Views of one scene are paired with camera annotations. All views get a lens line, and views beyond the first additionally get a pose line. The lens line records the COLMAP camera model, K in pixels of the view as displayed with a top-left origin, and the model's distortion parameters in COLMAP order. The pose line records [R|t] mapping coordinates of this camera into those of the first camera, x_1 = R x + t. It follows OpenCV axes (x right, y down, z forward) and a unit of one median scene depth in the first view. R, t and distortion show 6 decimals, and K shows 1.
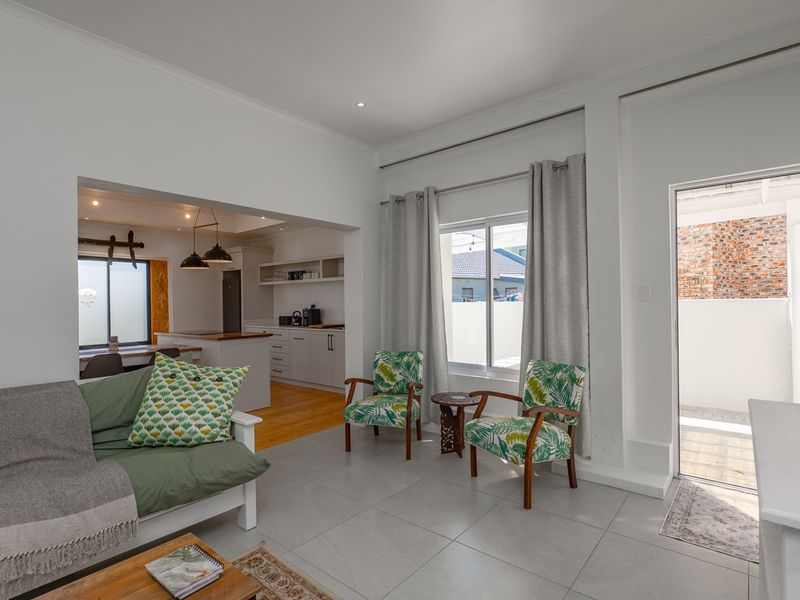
lens RADIAL K [[432.5, 0, 395.2], [0, 432.5, 302.5], [0, 0, 1]] dist [0.000665, 0.000134]
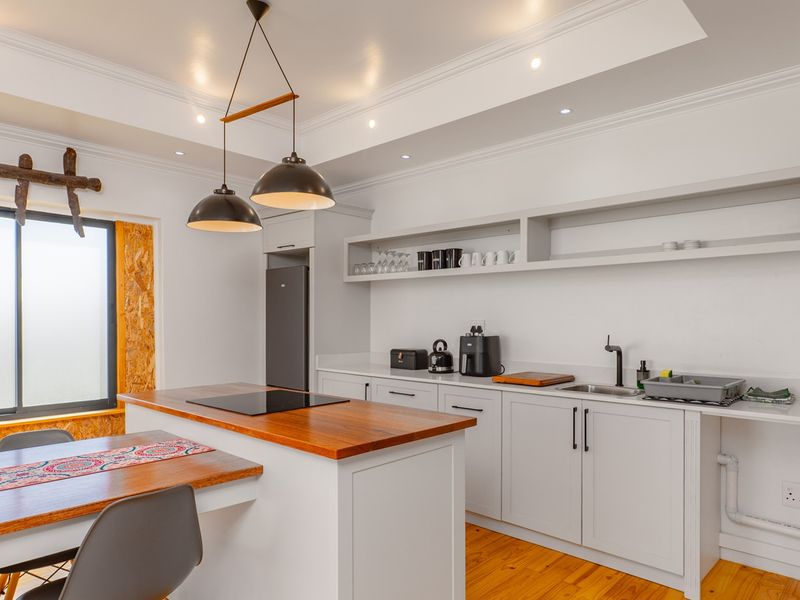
lens RADIAL K [[529.8, 0, 413.6], [0, 529.8, 323.7], [0, 0, 1]] dist [0.009205, 0.000406]
pose [[0.999504, 0.015685, -0.027298, -0.244835], [-0.015468, 0.999847, 0.008111, -0.000386], [0.027421, -0.007685, 0.999594, 0.464859]]
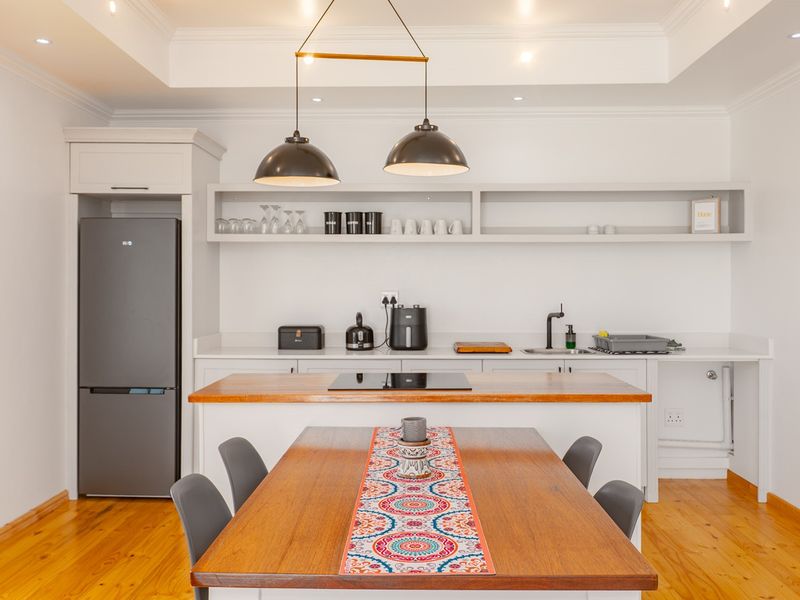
lens RADIAL K [[752.3, 0, 400.0], [0, 752.3, 300.0], [0, 0, 1]] dist [0.002788, -0.002065]
pose [[0.769200, 0.000819, 0.639007, -0.651434], [-0.009887, 0.999895, 0.010621, 0.000484], [-0.638931, -0.014487, 0.769128, 0.455624]]
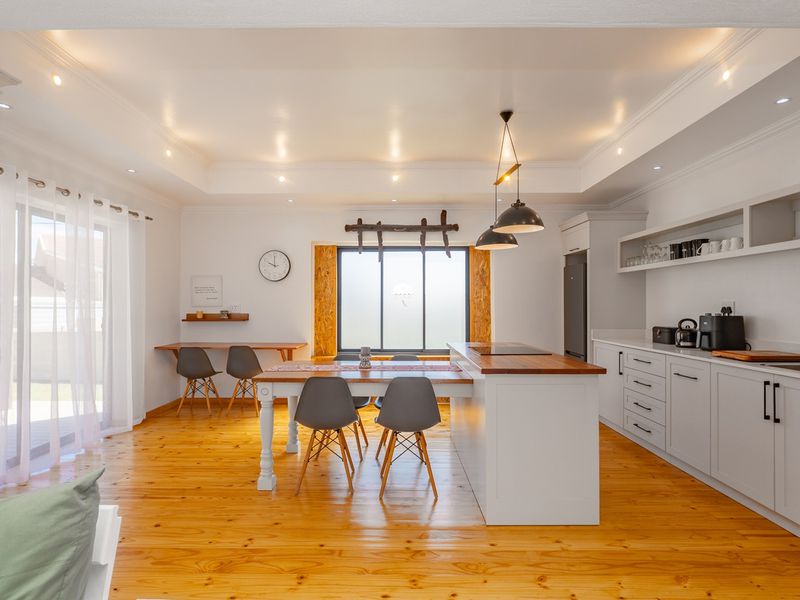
lens RADIAL K [[432.5, 0, 395.2], [0, 432.5, 302.5], [0, 0, 1]] dist [0.000665, 0.000134]
pose [[0.645379, 0.007161, -0.763829, -0.059968], [-0.007565, 0.999967, 0.002983, 0.001728], [0.763825, 0.003853, 0.645412, 0.410910]]
